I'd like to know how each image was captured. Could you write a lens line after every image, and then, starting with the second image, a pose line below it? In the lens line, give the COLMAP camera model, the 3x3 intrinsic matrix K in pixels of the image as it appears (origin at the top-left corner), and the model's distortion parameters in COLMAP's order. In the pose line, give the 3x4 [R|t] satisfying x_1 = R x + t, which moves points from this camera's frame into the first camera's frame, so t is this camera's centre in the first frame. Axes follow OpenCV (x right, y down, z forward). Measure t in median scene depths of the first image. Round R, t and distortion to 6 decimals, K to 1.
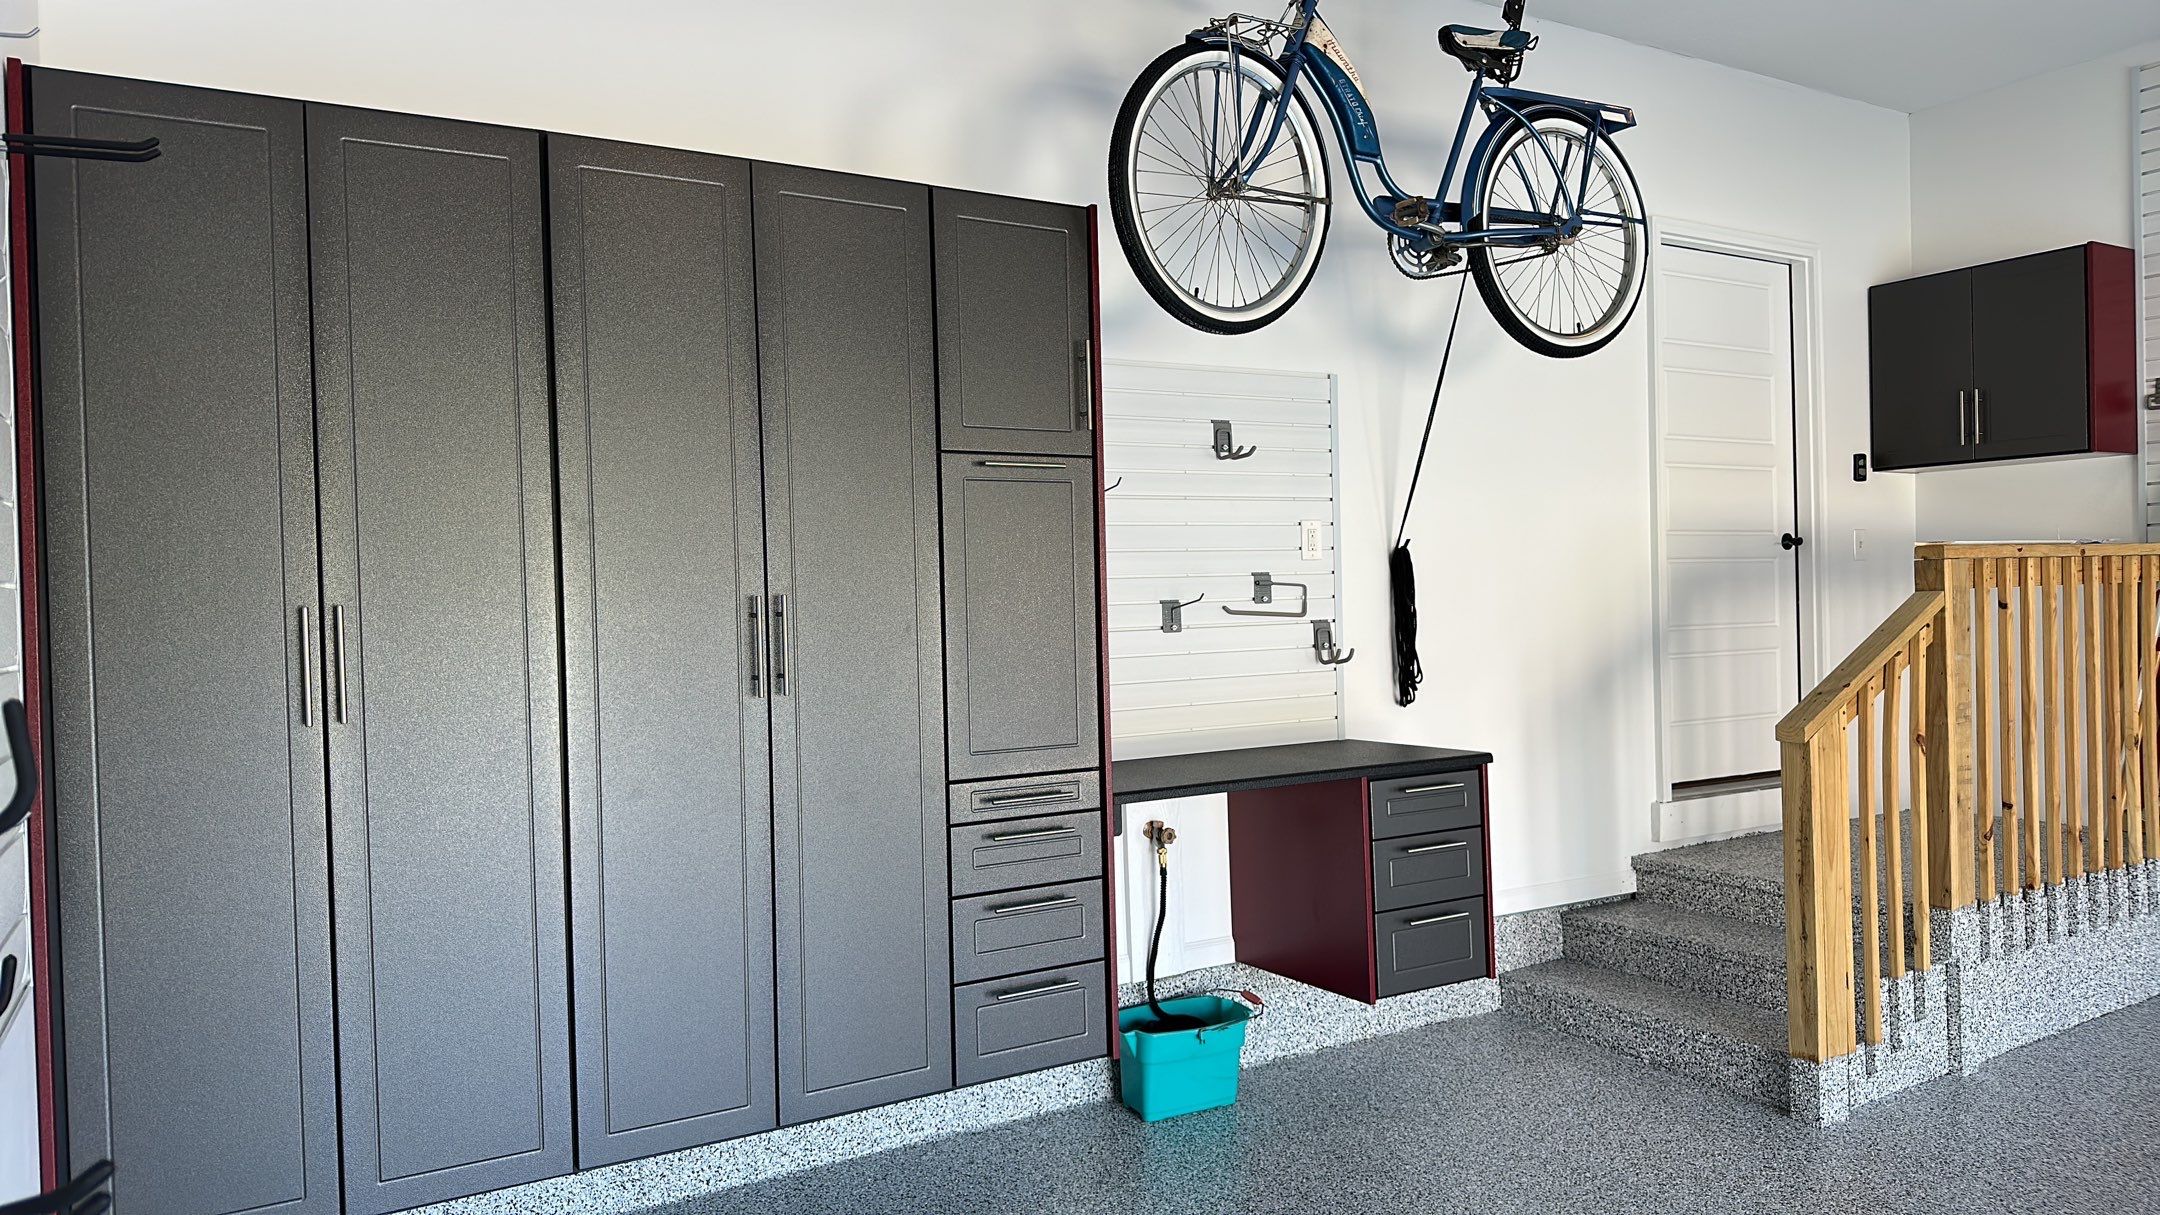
lens RADIAL K [[1453.6, 0, 1081.3], [0, 1453.6, 623.7], [0, 0, 1]] dist [0.061007, -0.071891]
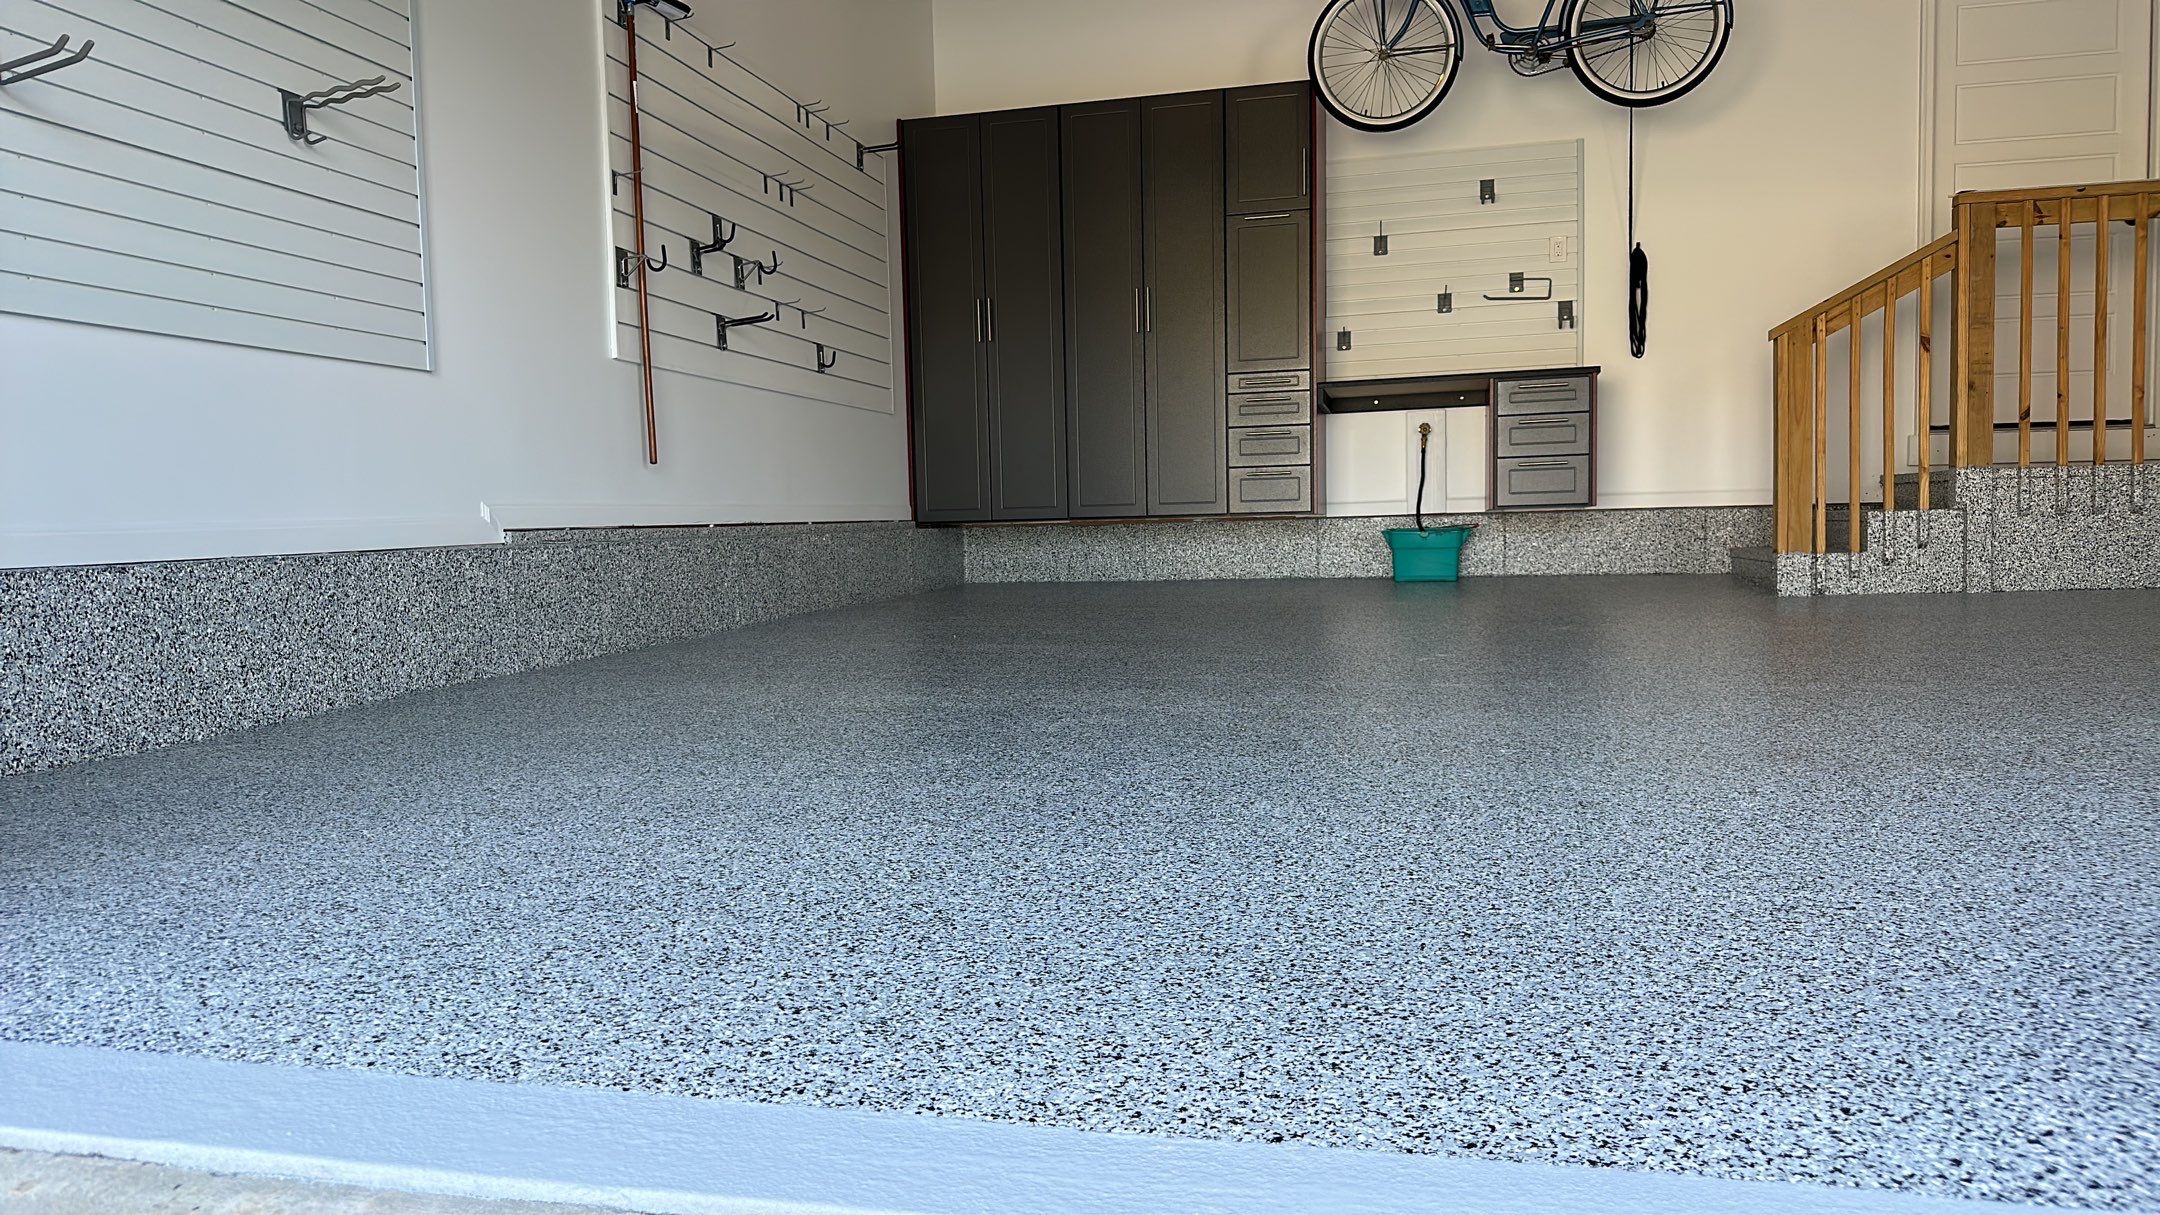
lens RADIAL K [[1466.4, 0, 1093.3], [0, 1466.4, 617.5], [0, 0, 1]] dist [0.054464, -0.073655]
pose [[0.713867, 0.055639, -0.698067, 0.980223], [-0.006655, 0.997333, 0.072686, 0.237229], [0.700250, -0.047243, 0.712333, -0.531620]]
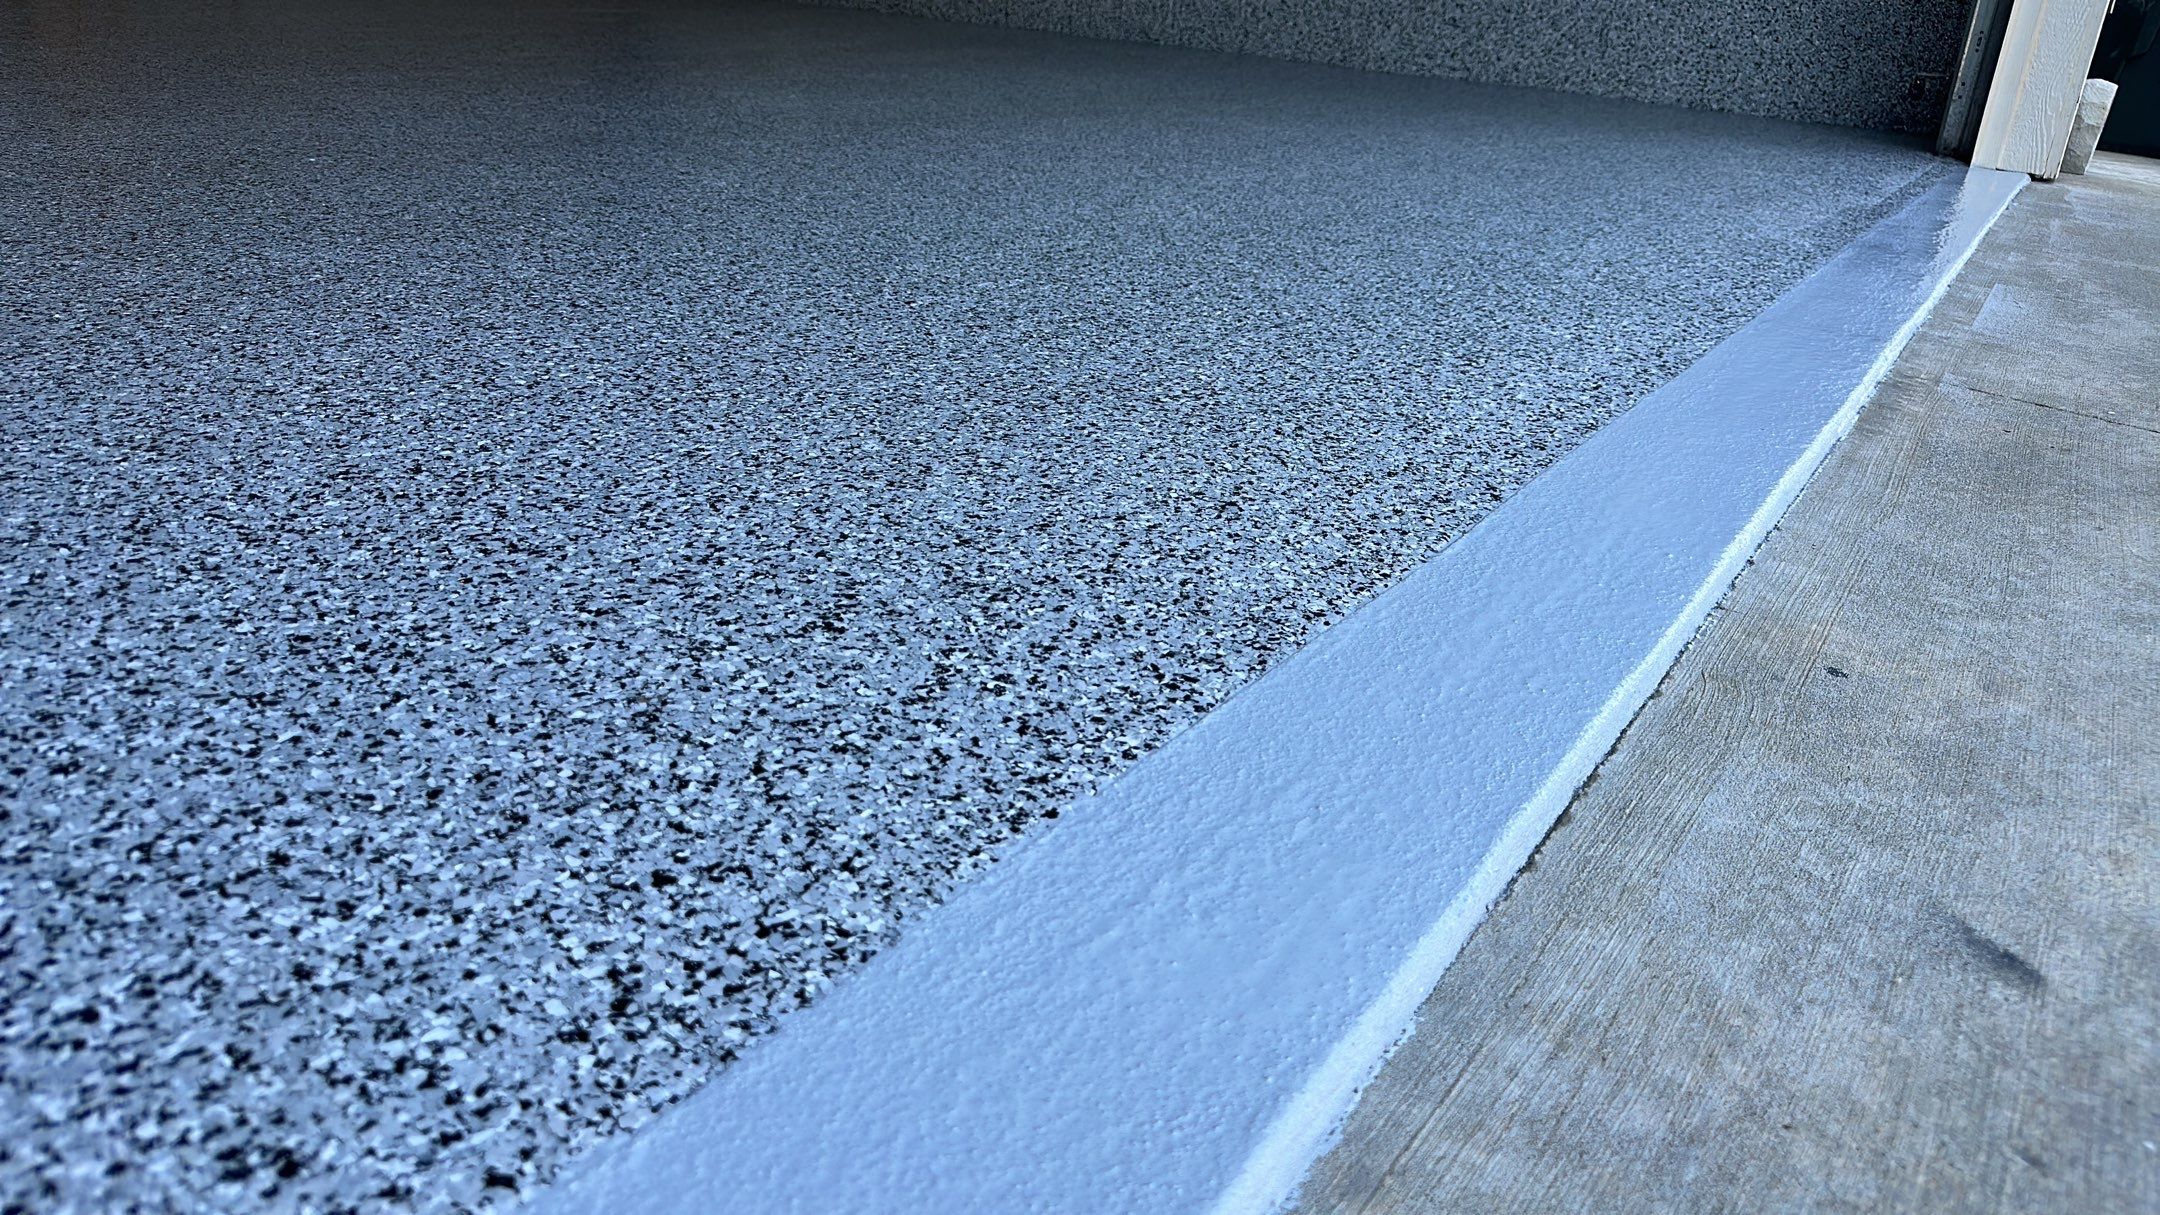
lens RADIAL K [[1458.7, 0, 1078.5], [0, 1458.7, 603.1], [0, 0, 1]] dist [0.127649, -0.208974]
pose [[0.902121, -0.101840, 0.419293, 0.663247], [-0.068715, 0.925437, 0.372619, 0.277777], [-0.425977, -0.364960, 0.827858, -0.506305]]
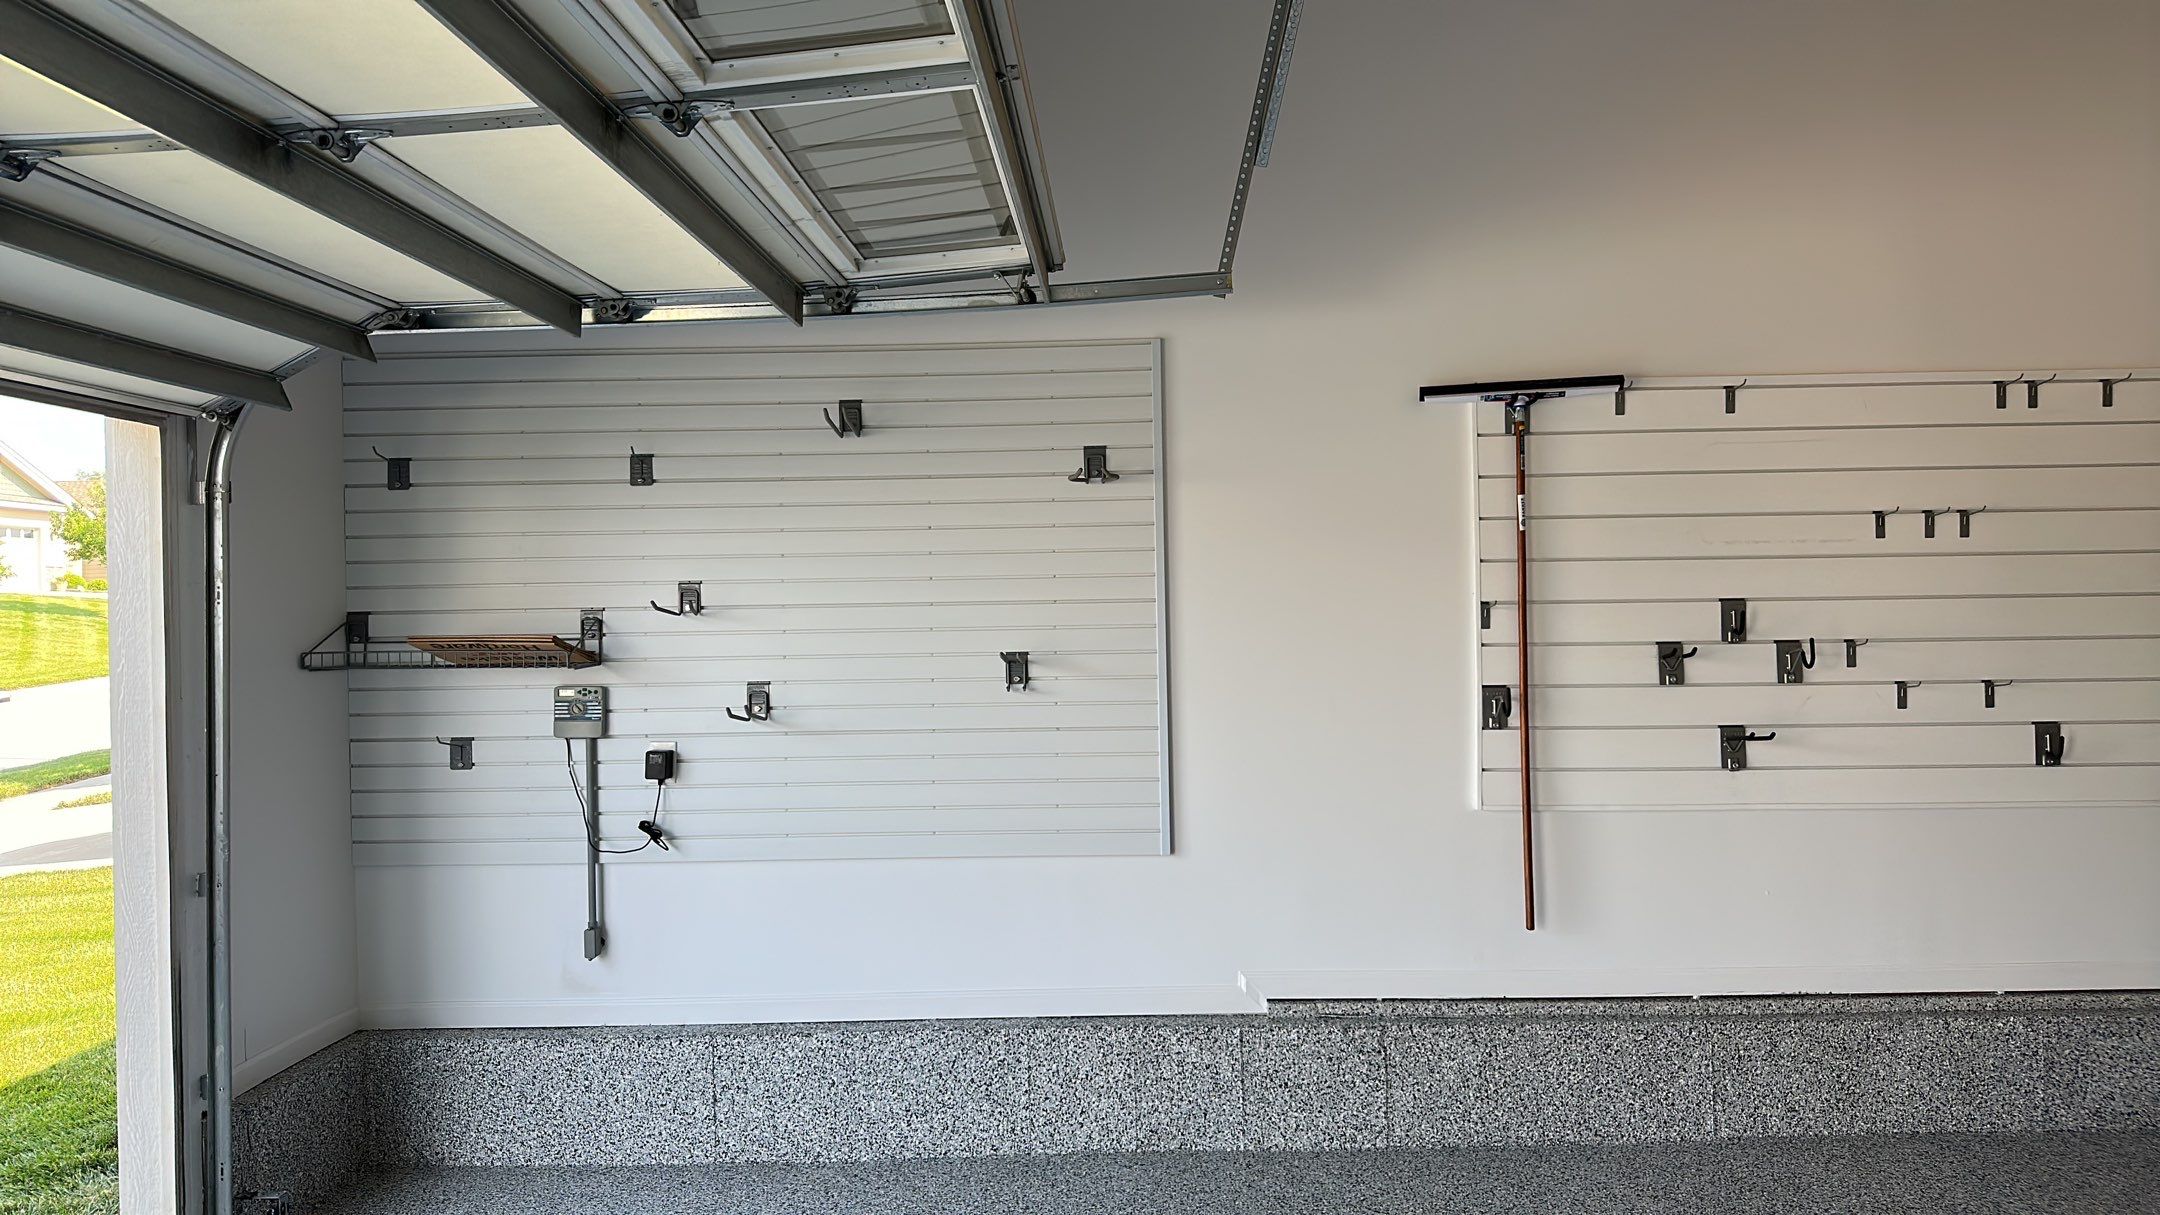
lens RADIAL K [[1472.4, 0, 1081.9], [0, 1472.4, 597.5], [0, 0, 1]] dist [0.082668, -0.102740]
pose [[-0.543181, 0.034477, -0.838907, 0.913696], [0.017296, 0.999404, 0.029874, -0.052673], [0.839437, 0.001717, -0.543454, 0.338679]]
